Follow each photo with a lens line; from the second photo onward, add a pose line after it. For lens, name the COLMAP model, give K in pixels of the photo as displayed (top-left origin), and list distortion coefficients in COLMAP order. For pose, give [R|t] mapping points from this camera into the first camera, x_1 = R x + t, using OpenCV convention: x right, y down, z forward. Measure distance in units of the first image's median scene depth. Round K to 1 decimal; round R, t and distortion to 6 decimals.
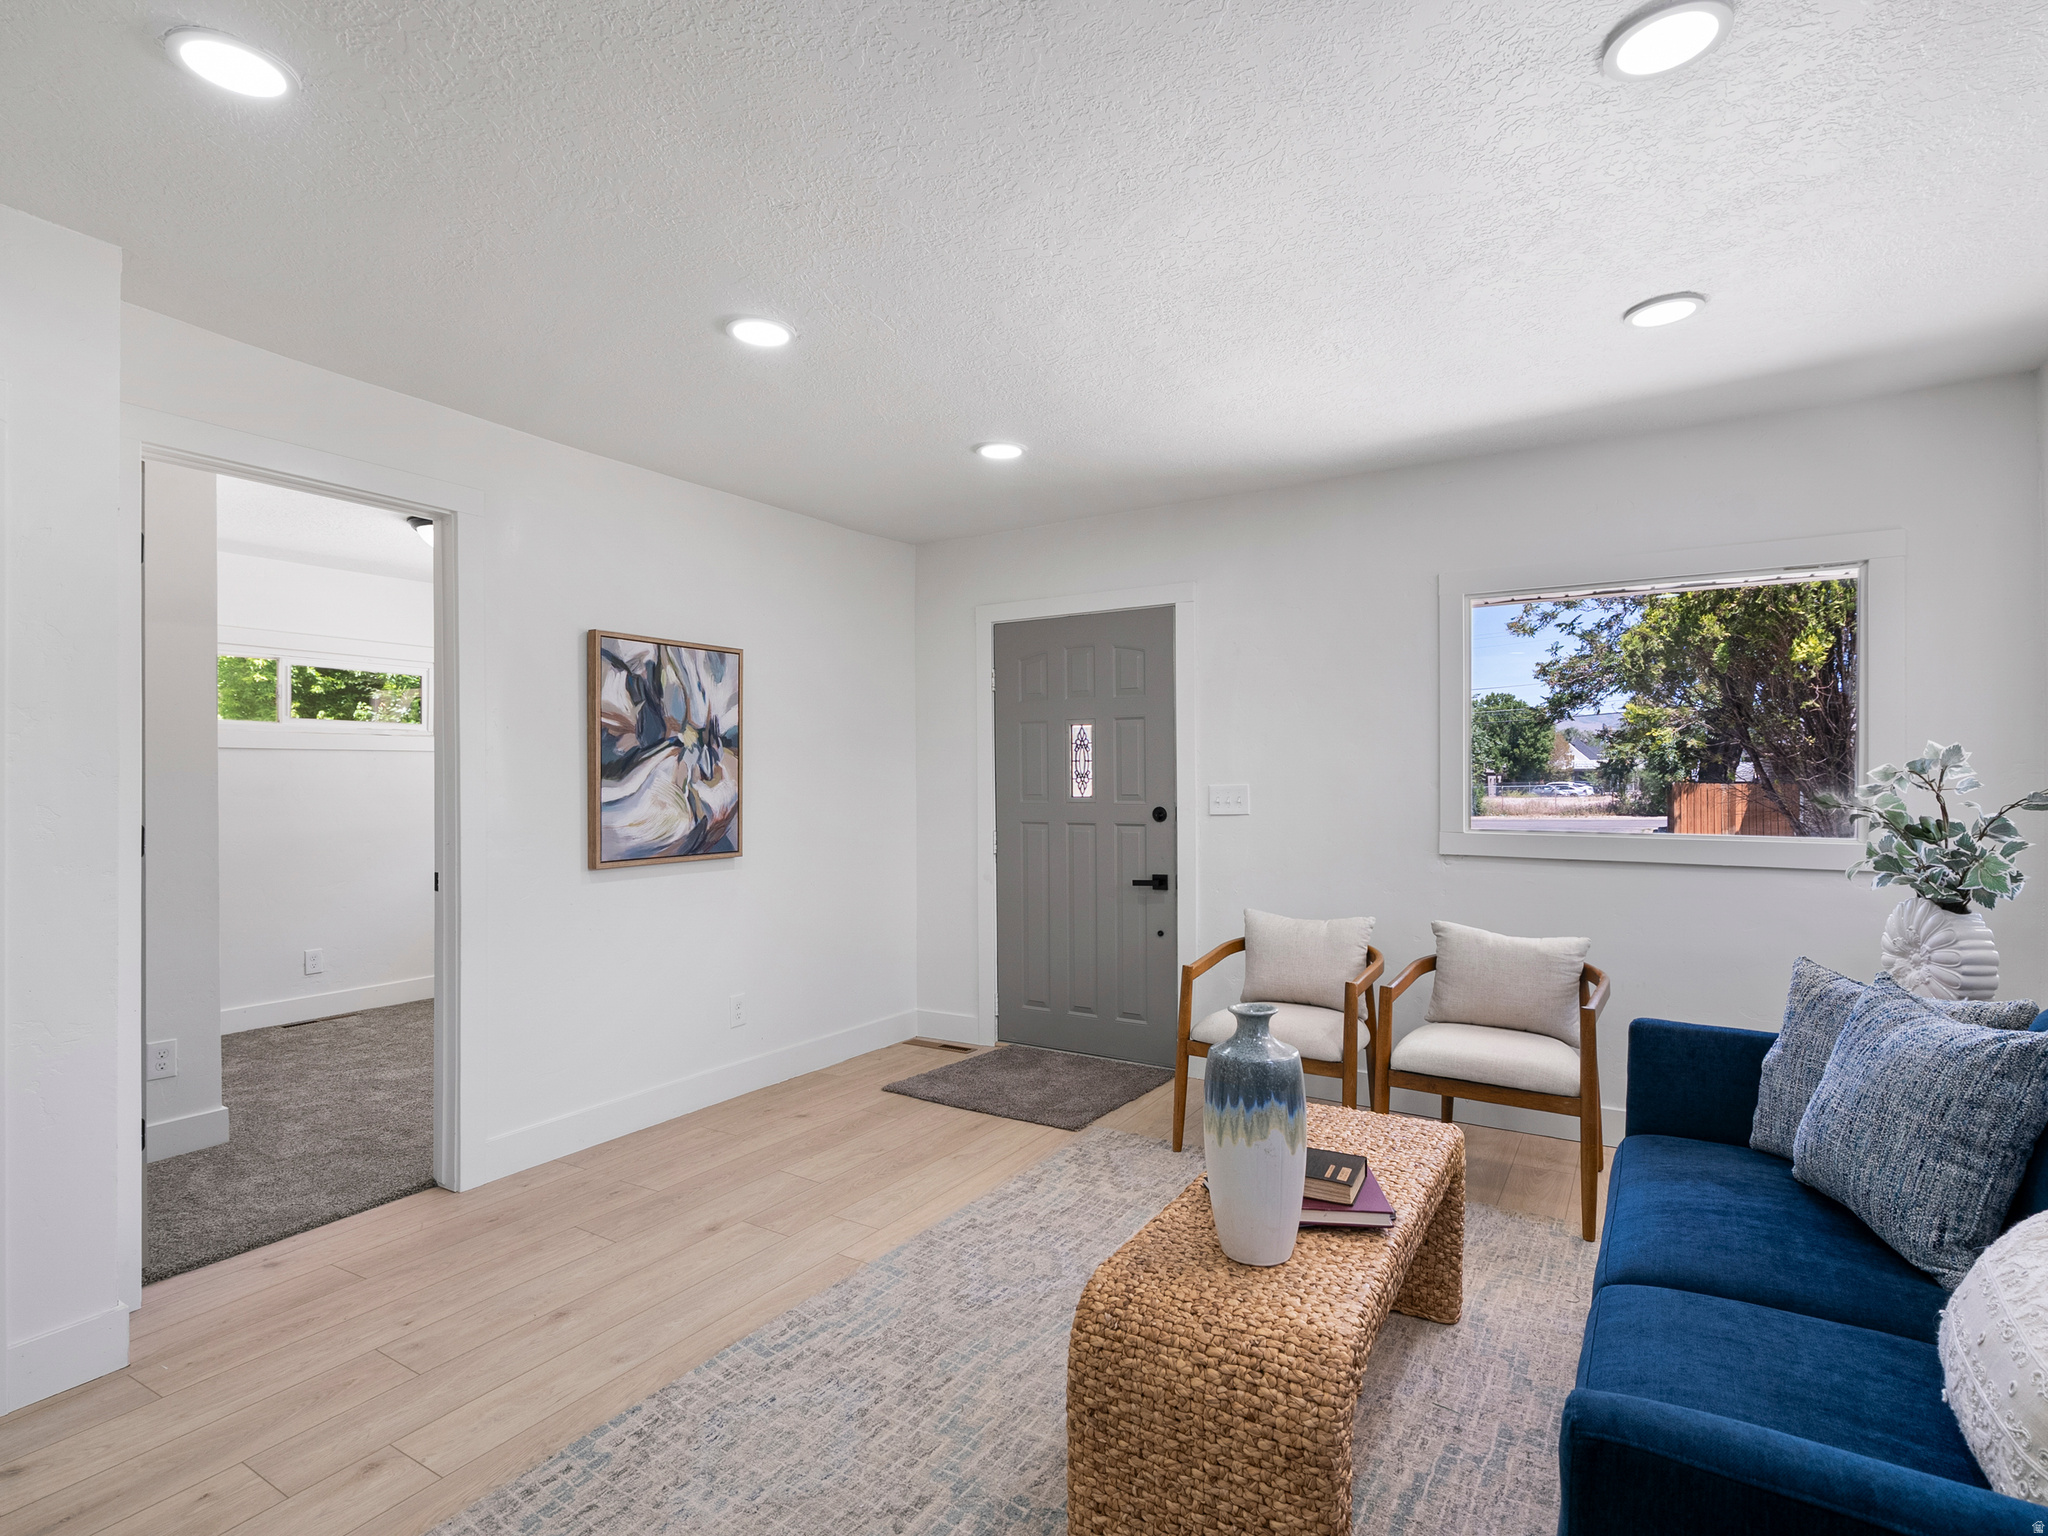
lens RADIAL K [[1041.8, 0, 1019.4], [0, 1041.8, 762.7], [0, 0, 1]] dist [-0.000592, 0.002211]
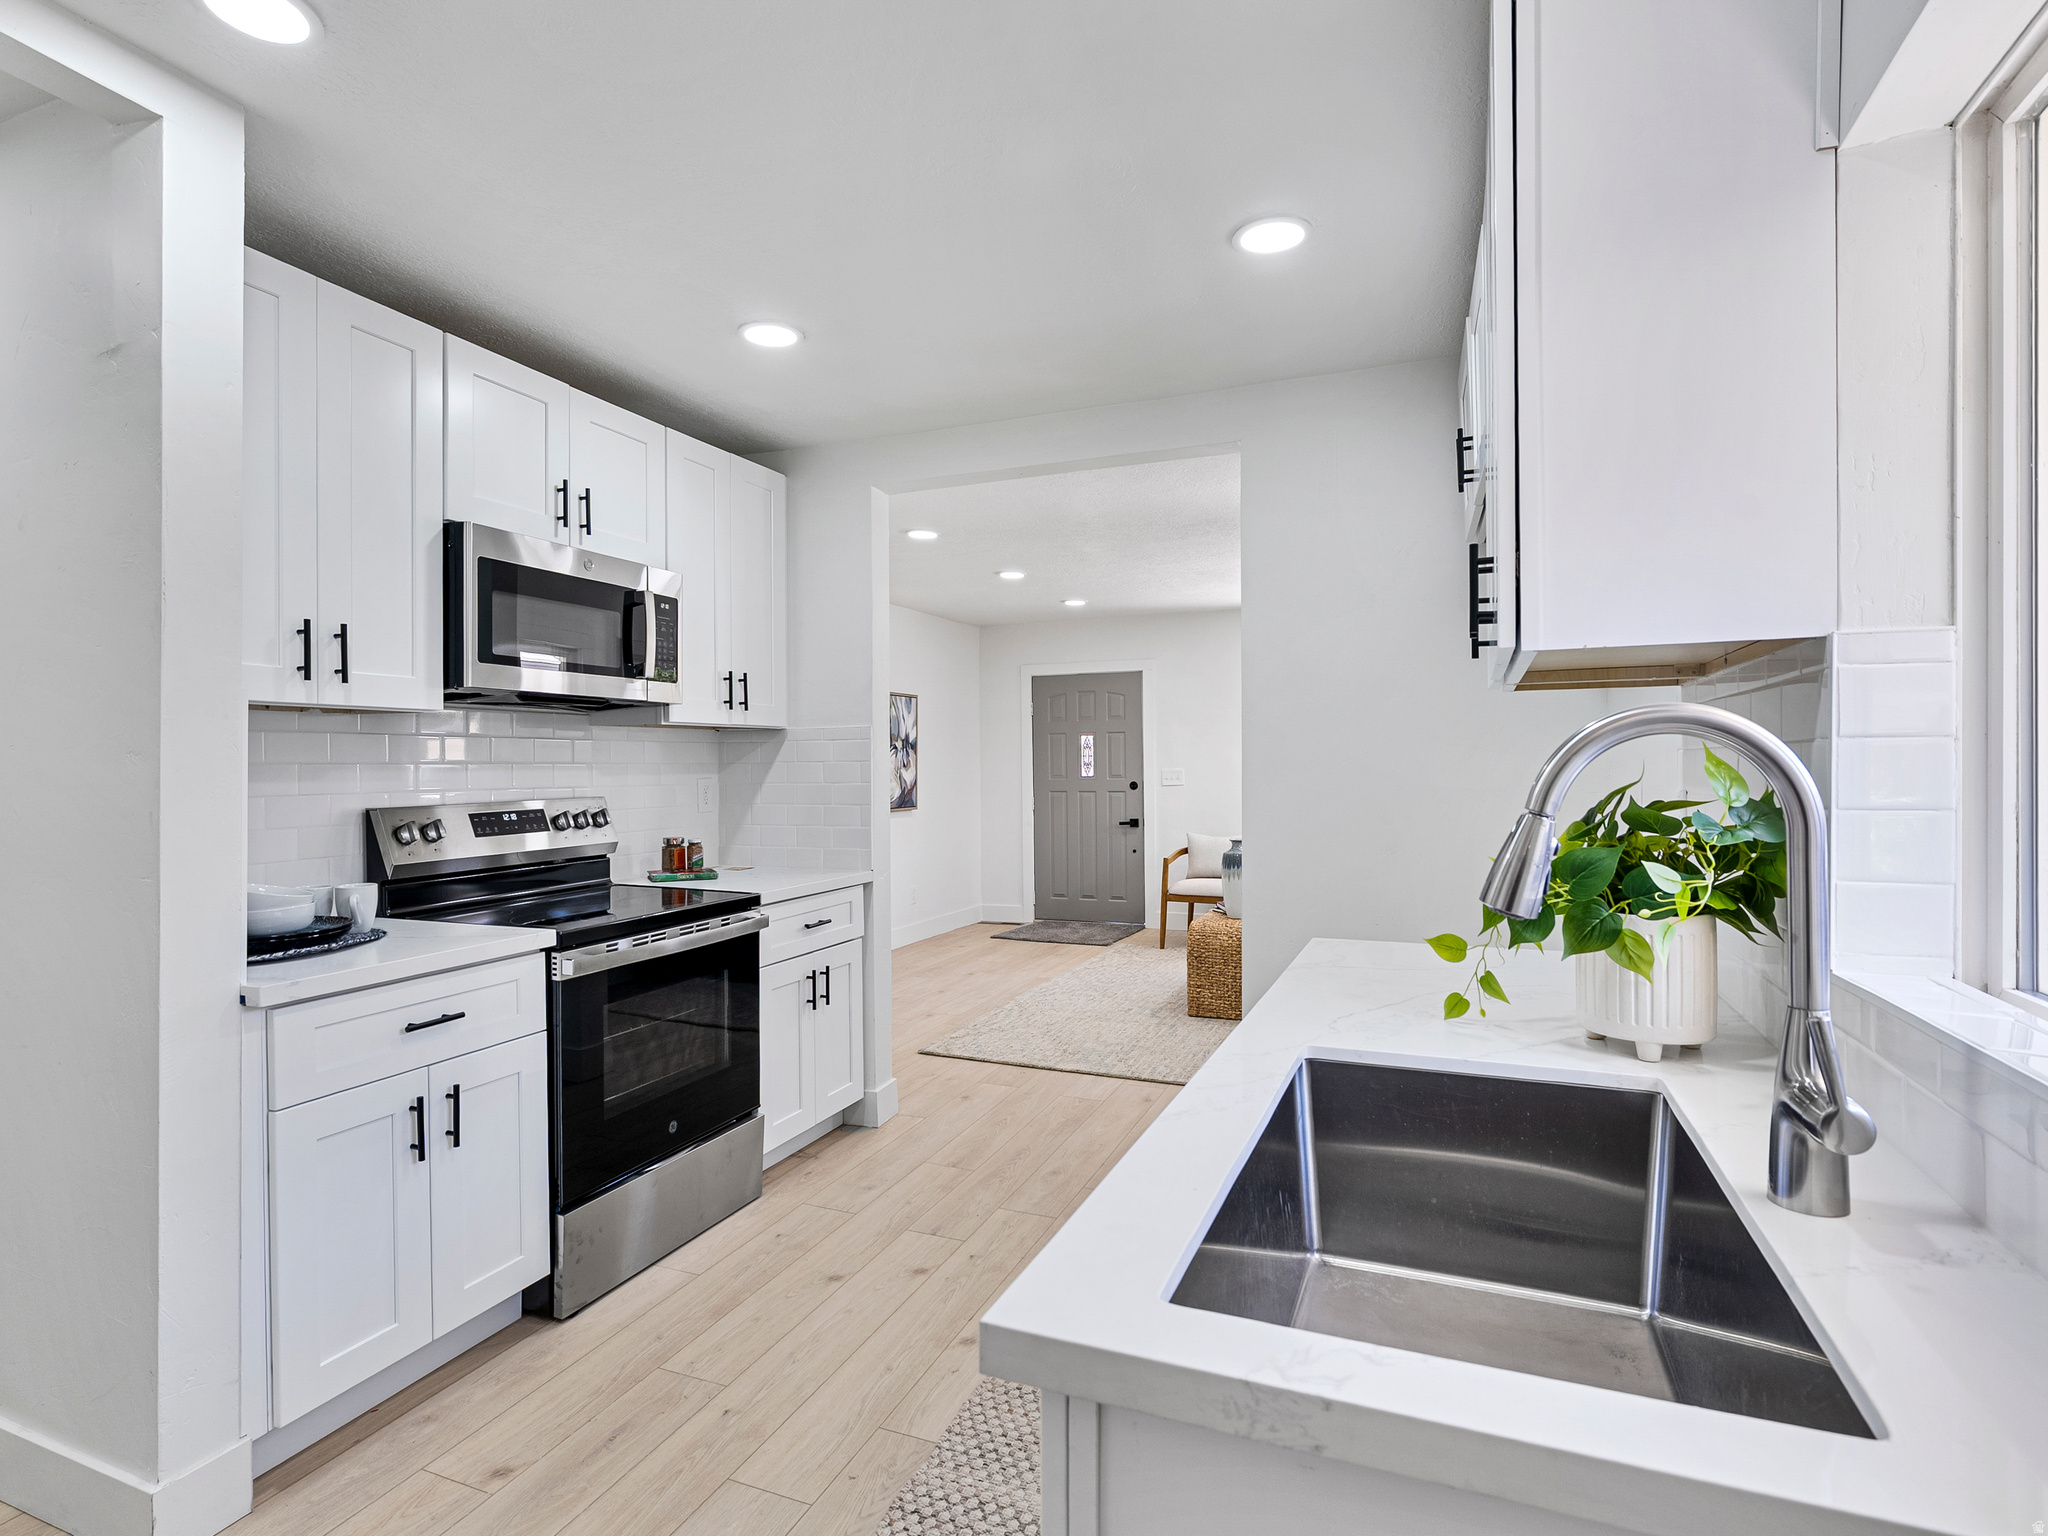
lens RADIAL K [[1041.8, 0, 1019.4], [0, 1041.8, 762.7], [0, 0, 1]] dist [-0.000592, 0.002211]
pose [[0.986513, -0.002601, 0.163665, -0.415954], [0.000919, 0.999946, 0.010355, -0.010741], [-0.163683, -0.010065, 0.986462, -0.877112]]
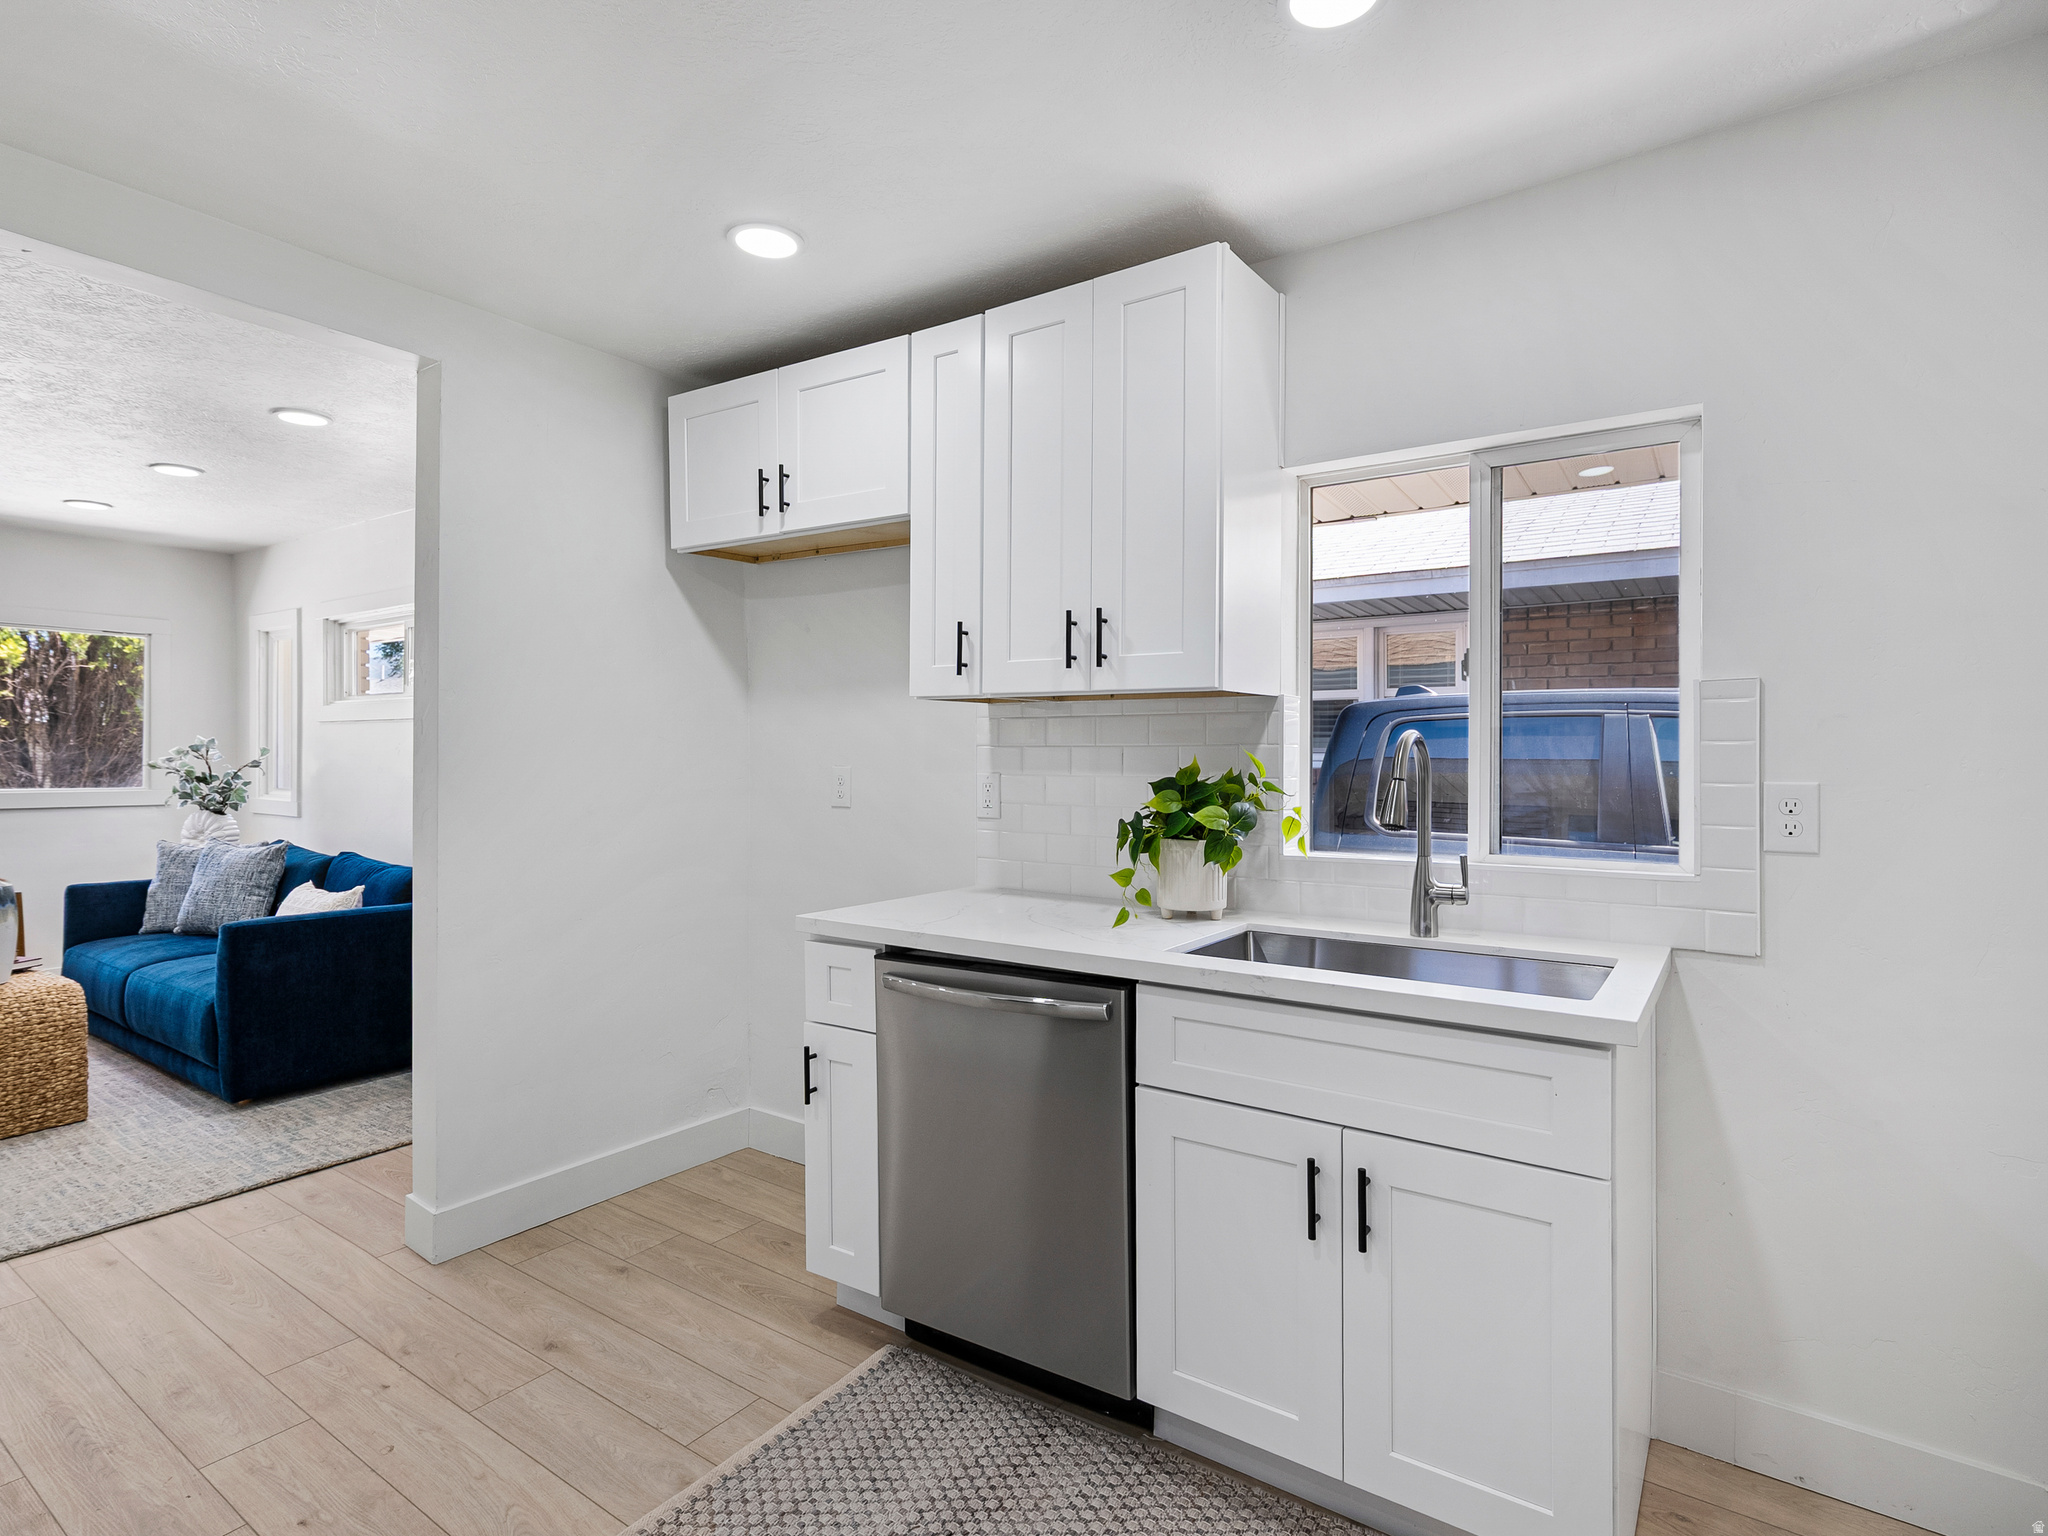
lens RADIAL K [[1041.8, 0, 1019.4], [0, 1041.8, 762.7], [0, 0, 1]] dist [-0.000592, 0.002211]
pose [[0.053606, -0.006345, 0.998542, -0.767500], [-0.016404, 0.999839, 0.007234, -0.006117], [-0.998427, -0.016768, 0.053493, -0.507153]]
